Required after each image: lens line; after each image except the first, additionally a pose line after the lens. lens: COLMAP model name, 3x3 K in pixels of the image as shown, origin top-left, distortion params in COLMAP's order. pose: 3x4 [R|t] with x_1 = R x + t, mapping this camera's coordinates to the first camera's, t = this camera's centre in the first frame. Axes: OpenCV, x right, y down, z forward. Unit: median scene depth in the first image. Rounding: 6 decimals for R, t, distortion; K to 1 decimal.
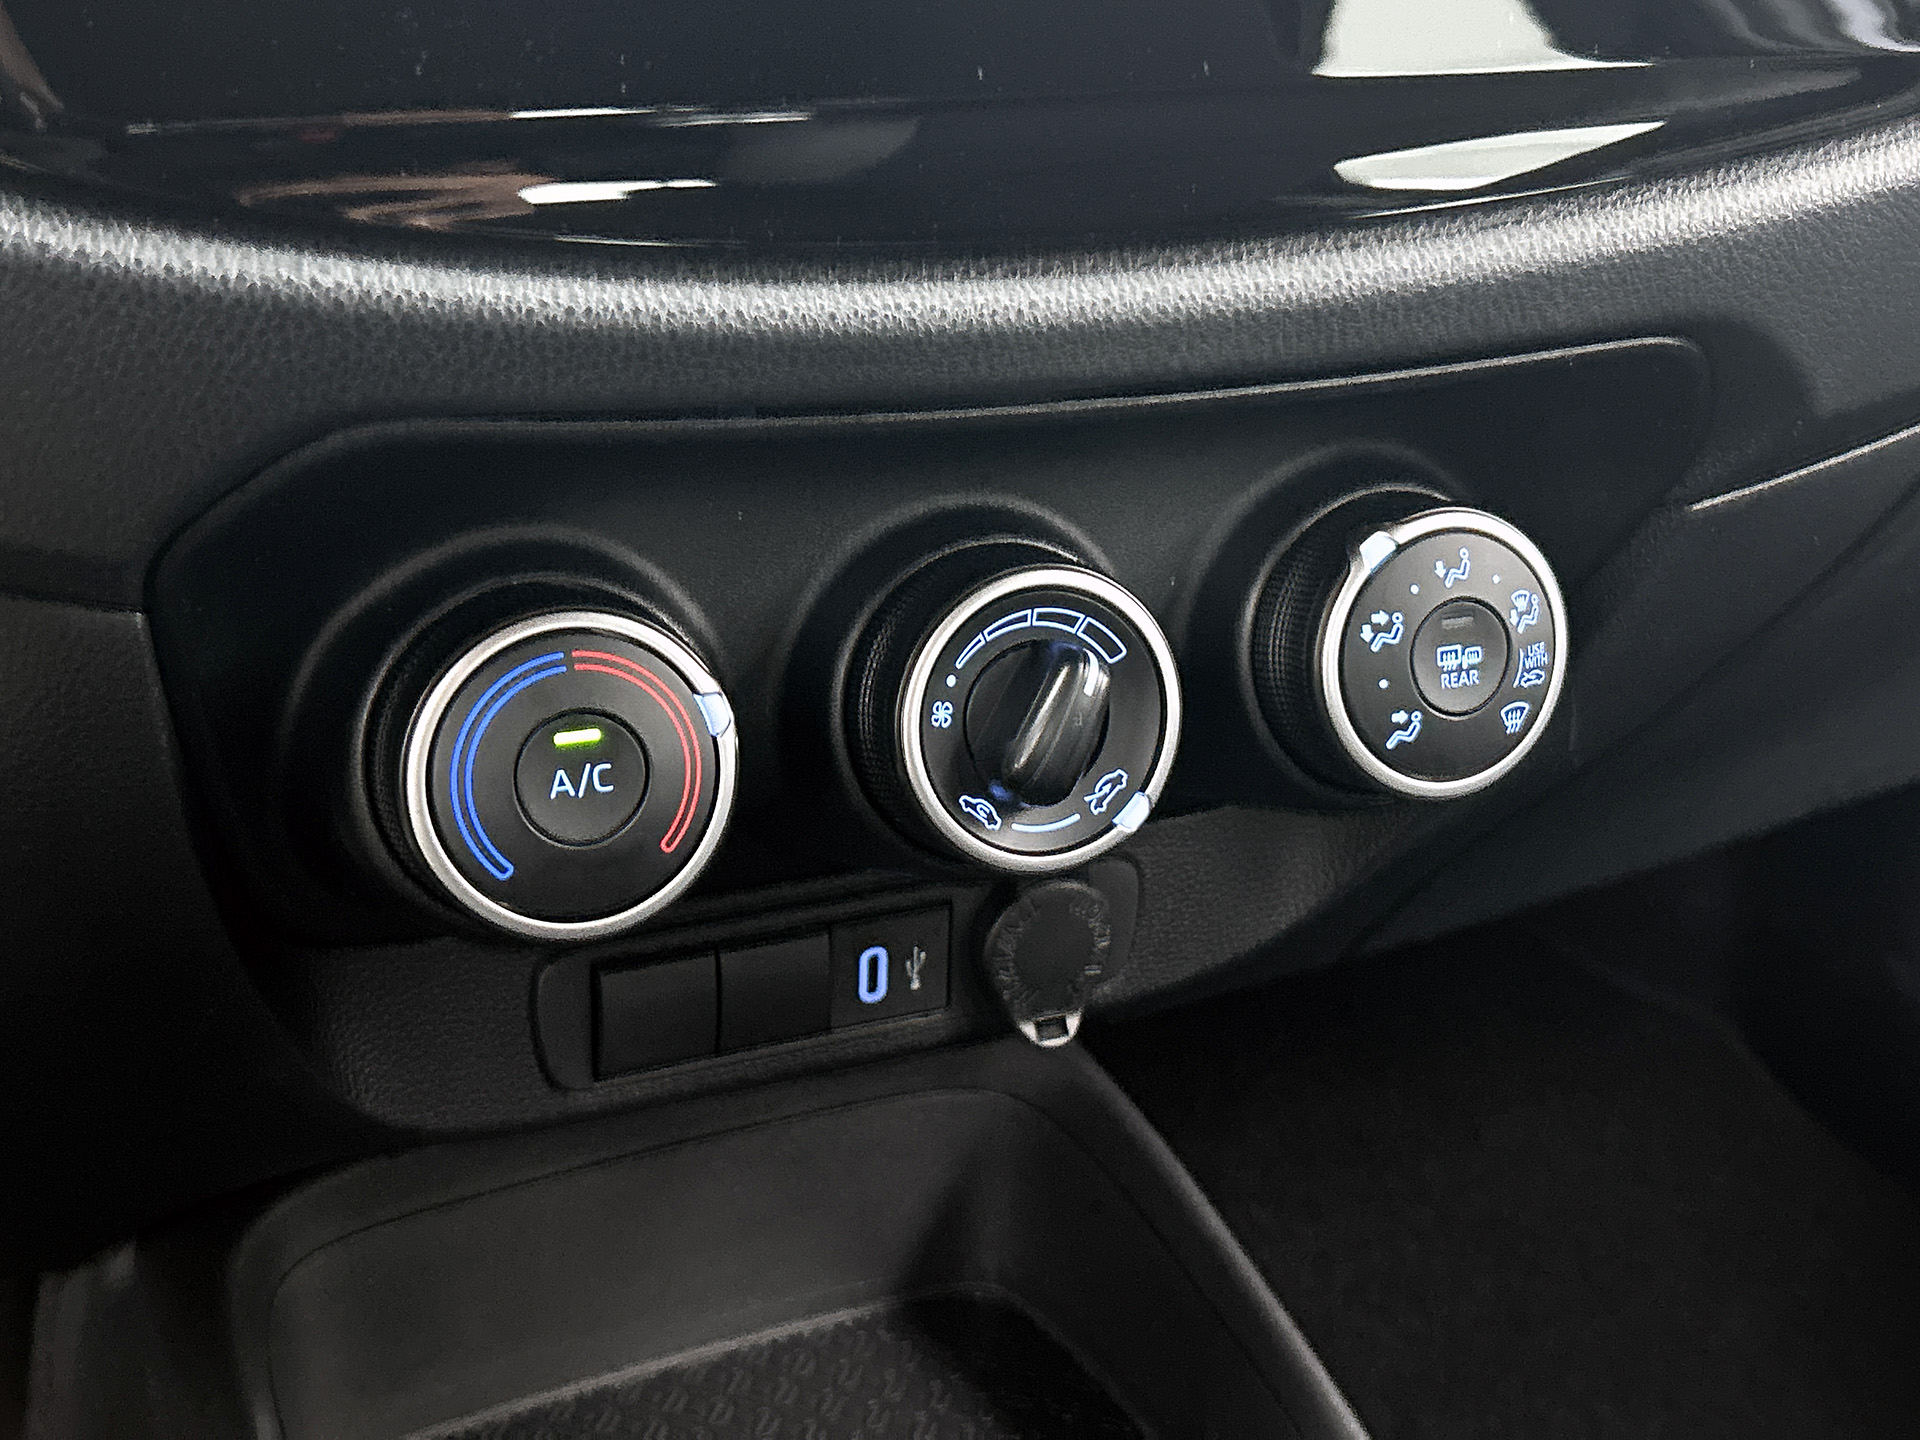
lens RADIAL K [[2376.8, 0, 941.9], [0, 2376.8, 708.4], [0, 0, 1]] dist [0.058504, 0.000000]
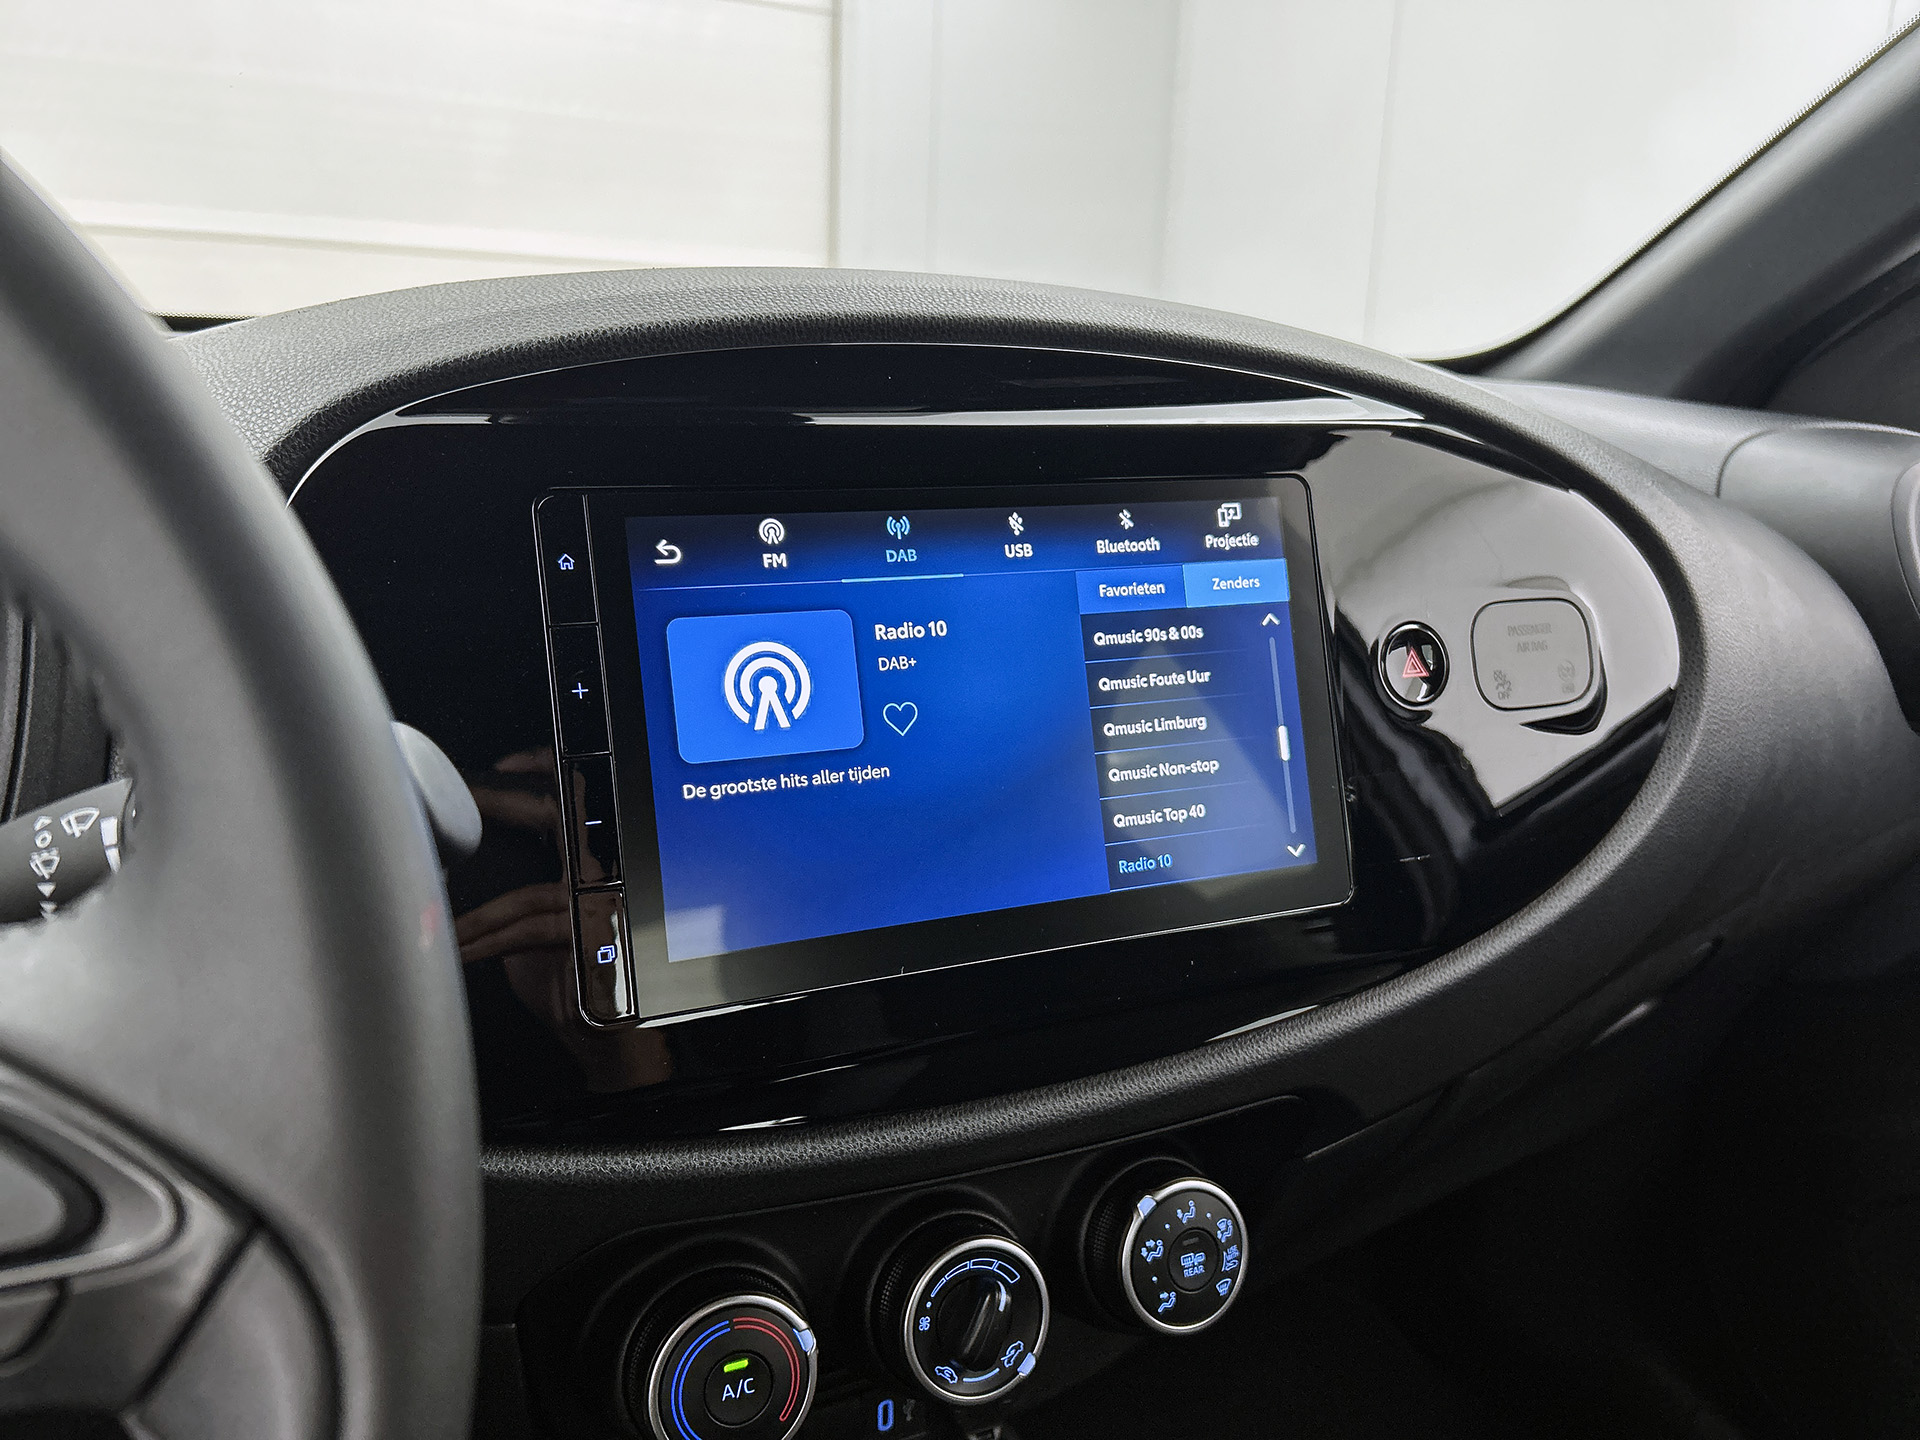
lens RADIAL K [[1439.2, 0, 959.1], [0, 1439.2, 729.5], [0, 0, 1]] dist [0.025053, -0.032468]
pose [[0.998545, -0.027732, 0.046251, -0.011830], [0.036079, 0.980979, -0.190730, -0.225689], [-0.040082, 0.192121, 0.980552, -0.210558]]
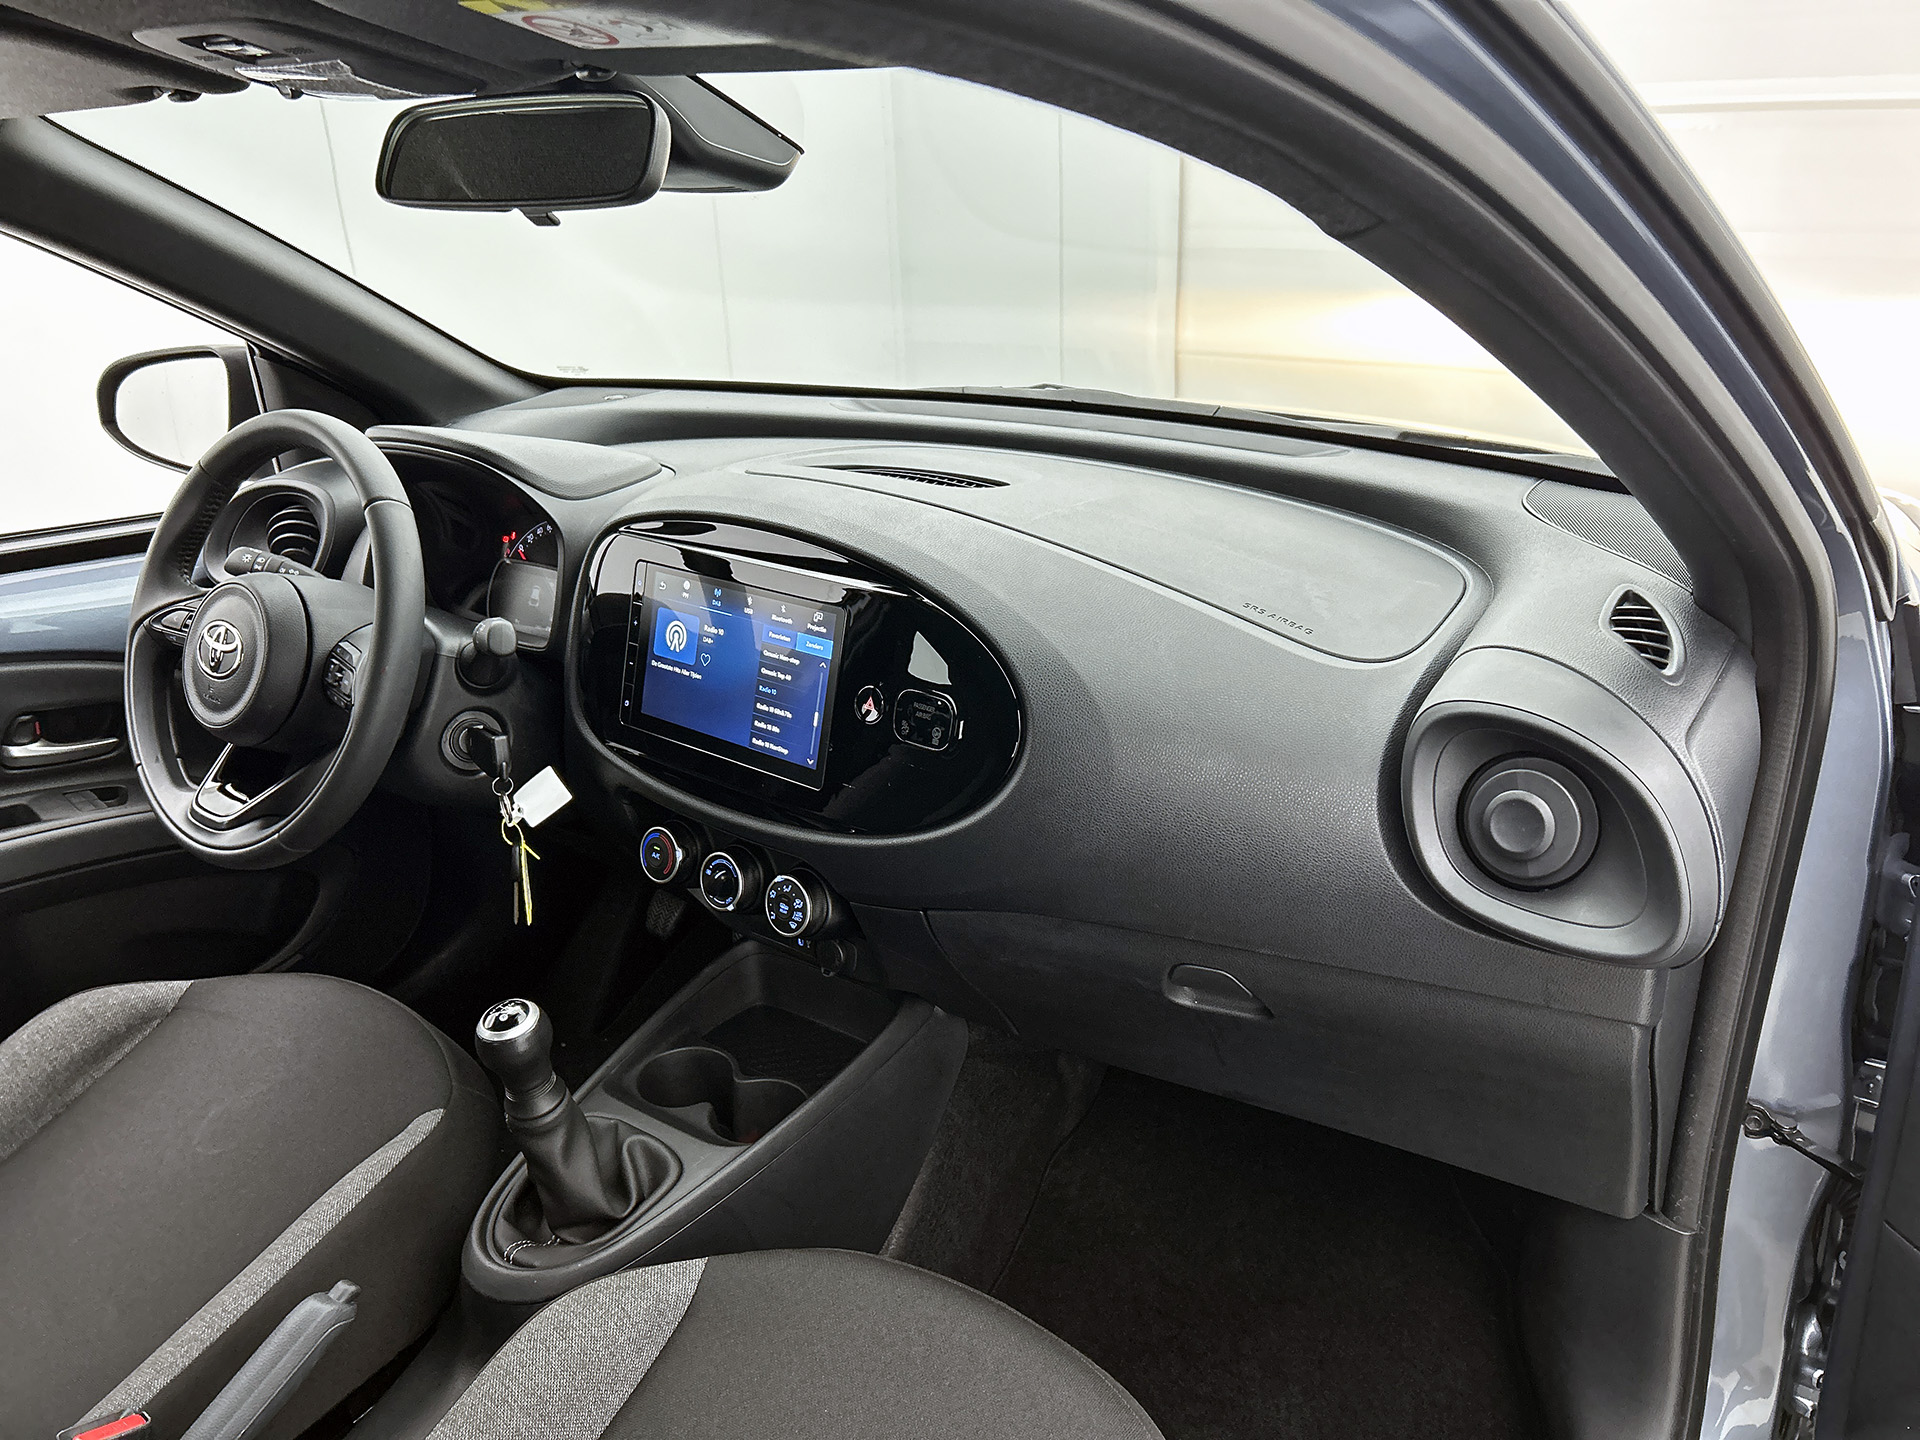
lens RADIAL K [[1439.2, 0, 951.8], [0, 1439.2, 726.0], [0, 0, 1]] dist [0.025053, -0.032468]
pose [[0.476183, 0.287404, -0.831053, 2.644206], [-0.316222, 0.937825, 0.143138, -0.870349], [0.820521, 0.194638, 0.537459, -0.322791]]
